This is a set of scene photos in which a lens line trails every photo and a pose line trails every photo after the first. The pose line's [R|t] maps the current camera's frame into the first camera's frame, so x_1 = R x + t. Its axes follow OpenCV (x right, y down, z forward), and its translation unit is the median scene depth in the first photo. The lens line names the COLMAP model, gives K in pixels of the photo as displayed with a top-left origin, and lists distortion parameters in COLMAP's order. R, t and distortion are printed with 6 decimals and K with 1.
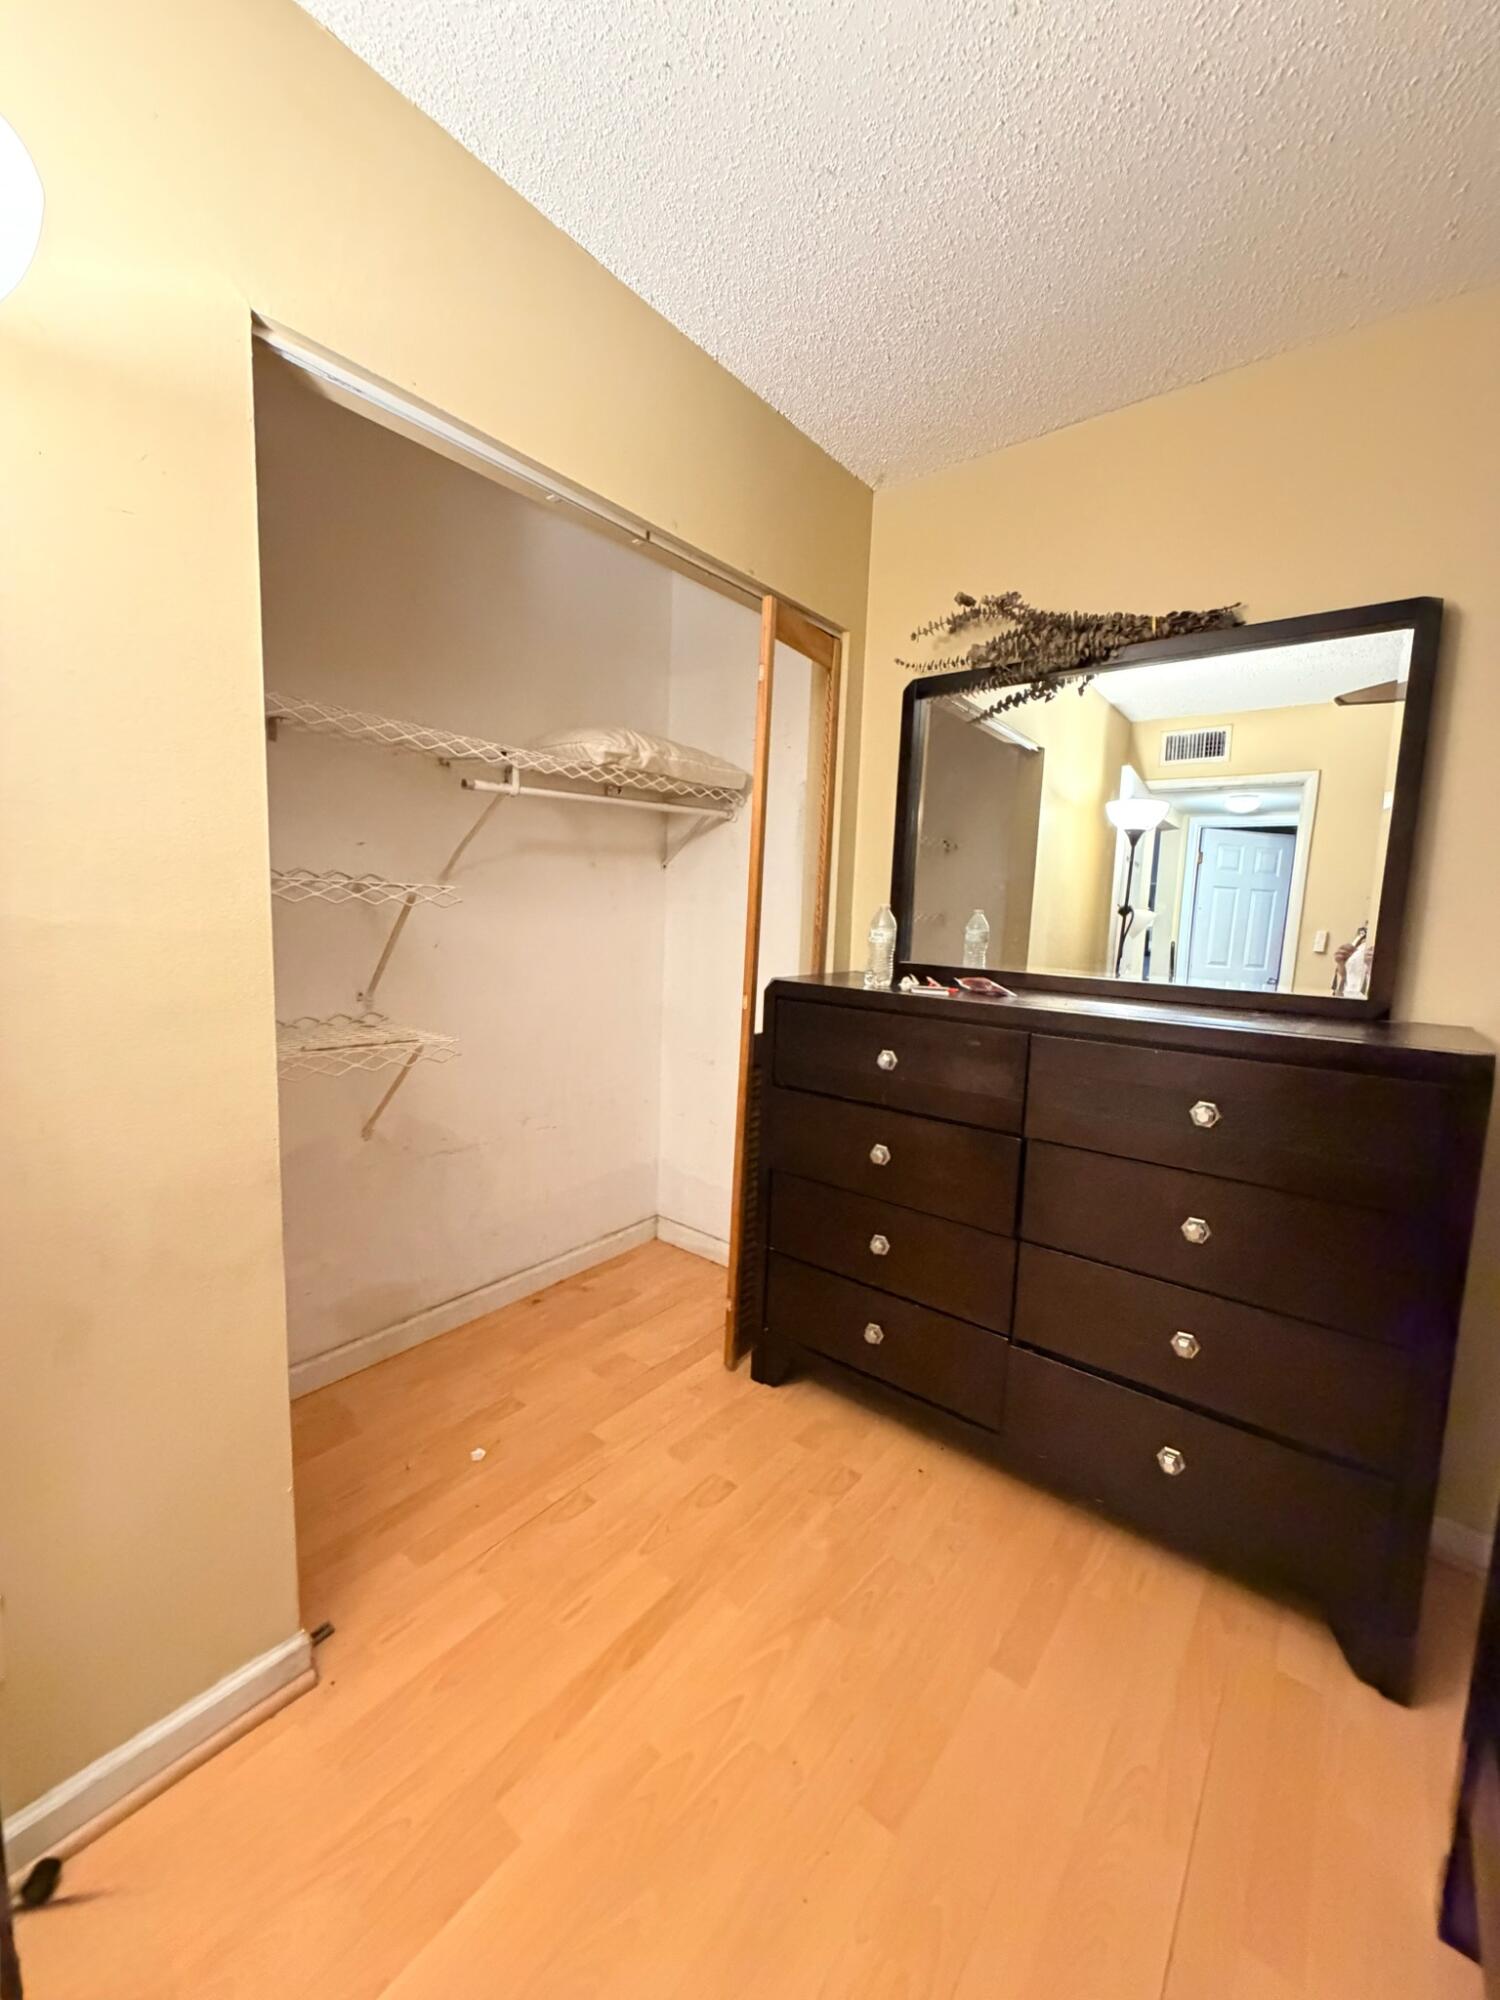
lens RADIAL K [[795.0, 0, 751.8], [0, 795.0, 994.6], [0, 0, 1]] dist [0.000506, 0.000351]
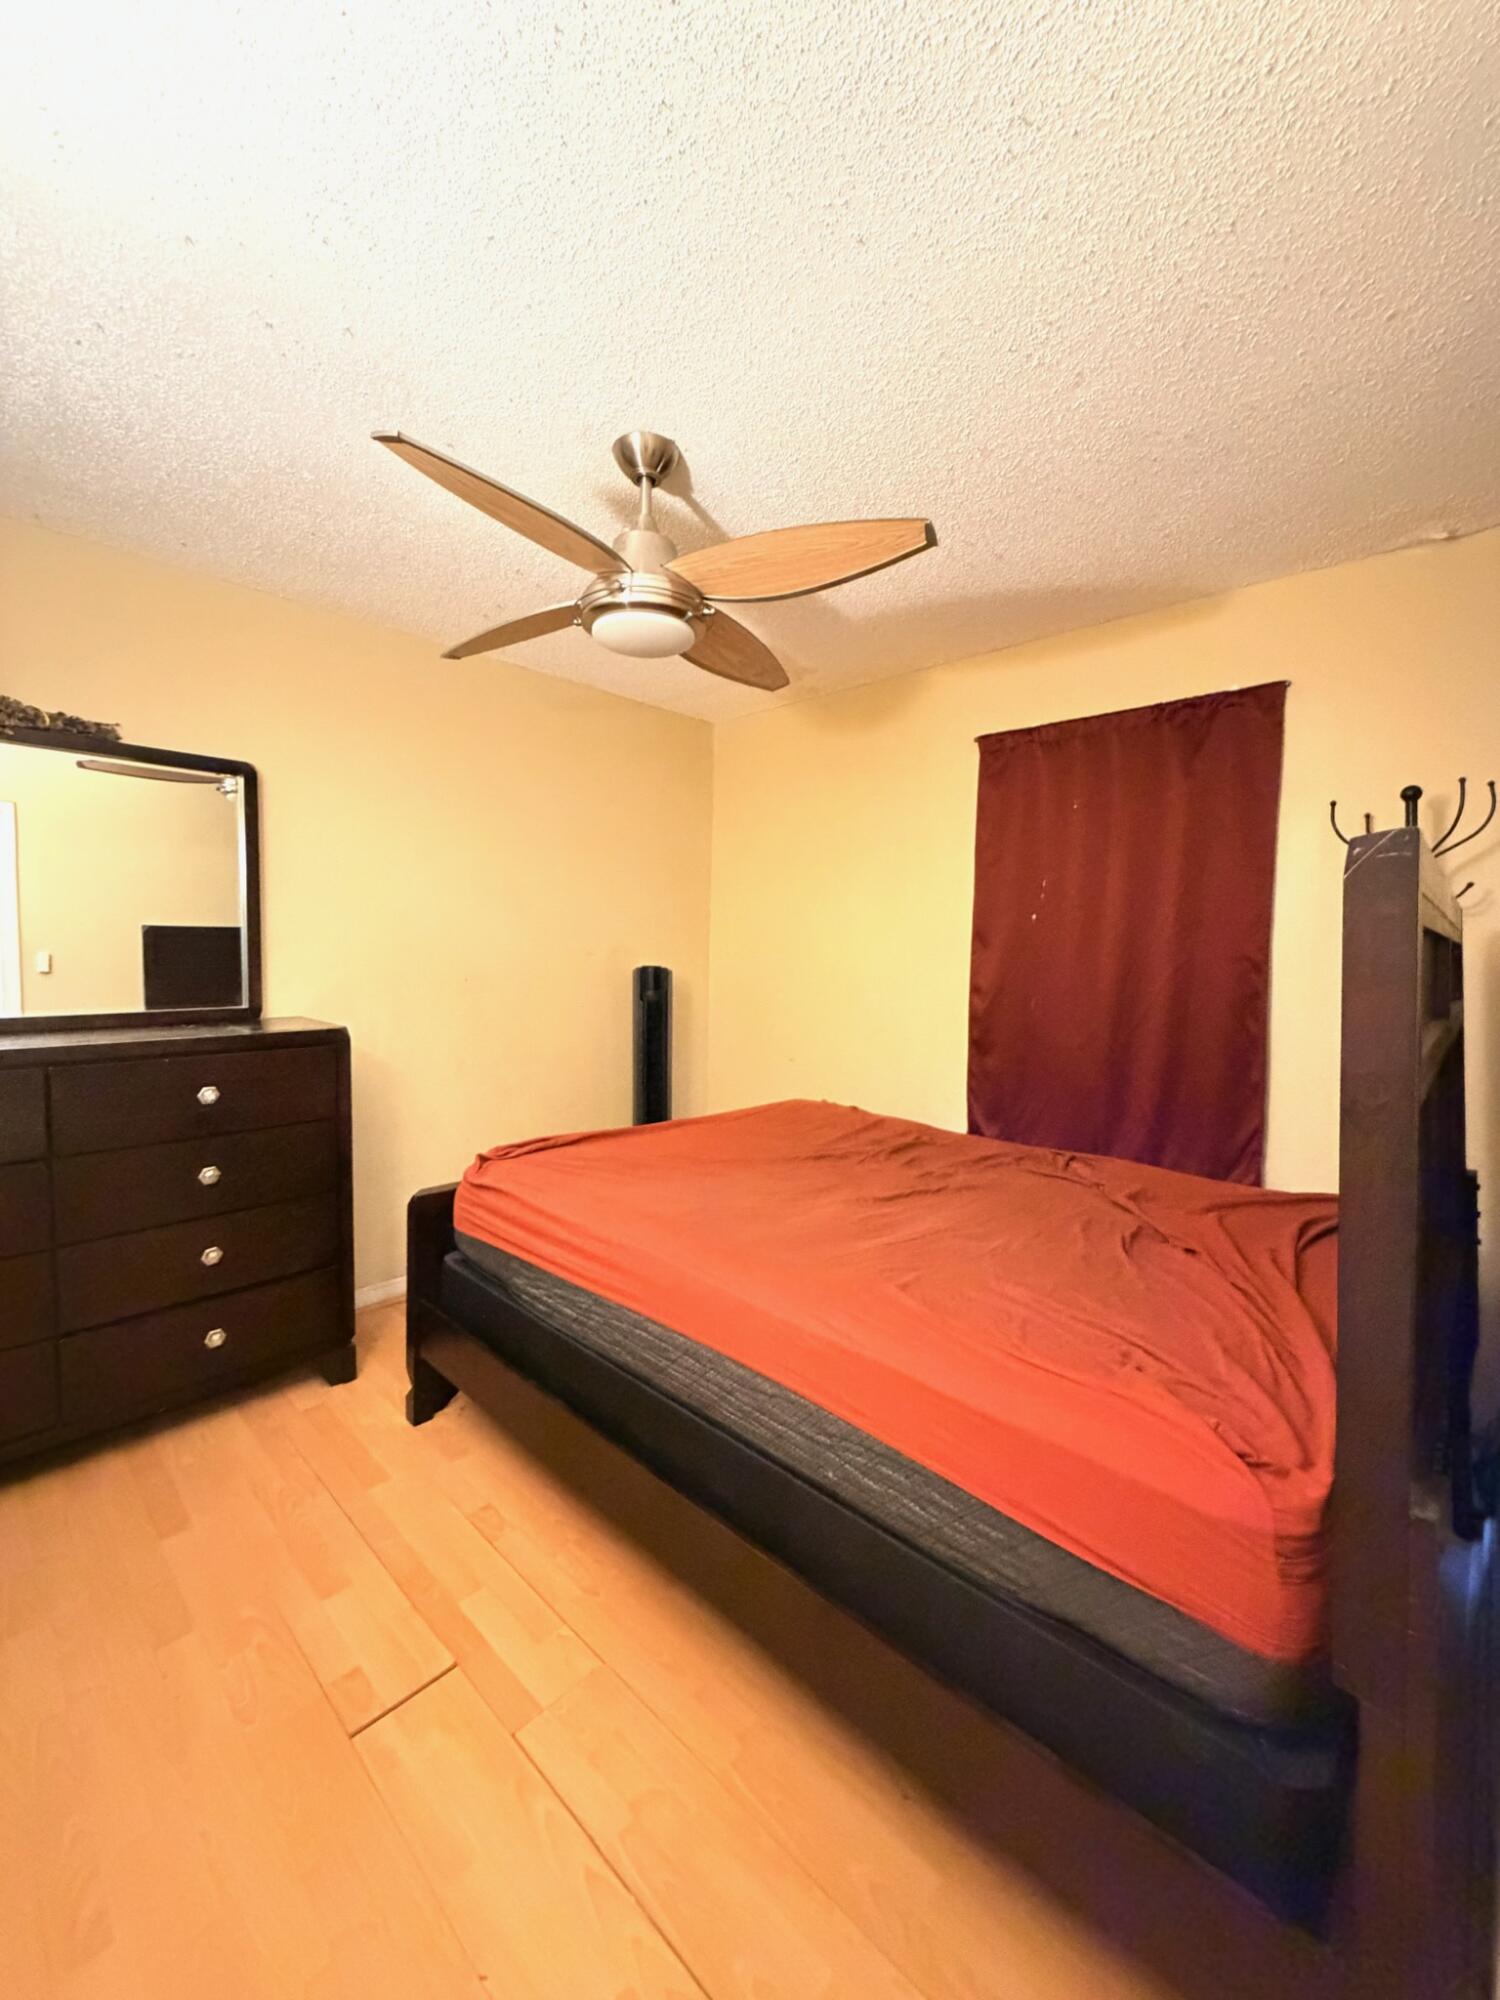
lens RADIAL K [[795.0, 0, 751.8], [0, 795.0, 994.6], [0, 0, 1]] dist [0.000506, 0.000351]
pose [[0.084884, -0.096151, 0.991741, -0.661481], [0.097442, 0.991363, 0.087774, -0.055863], [-0.991615, 0.089187, 0.093520, -0.135966]]
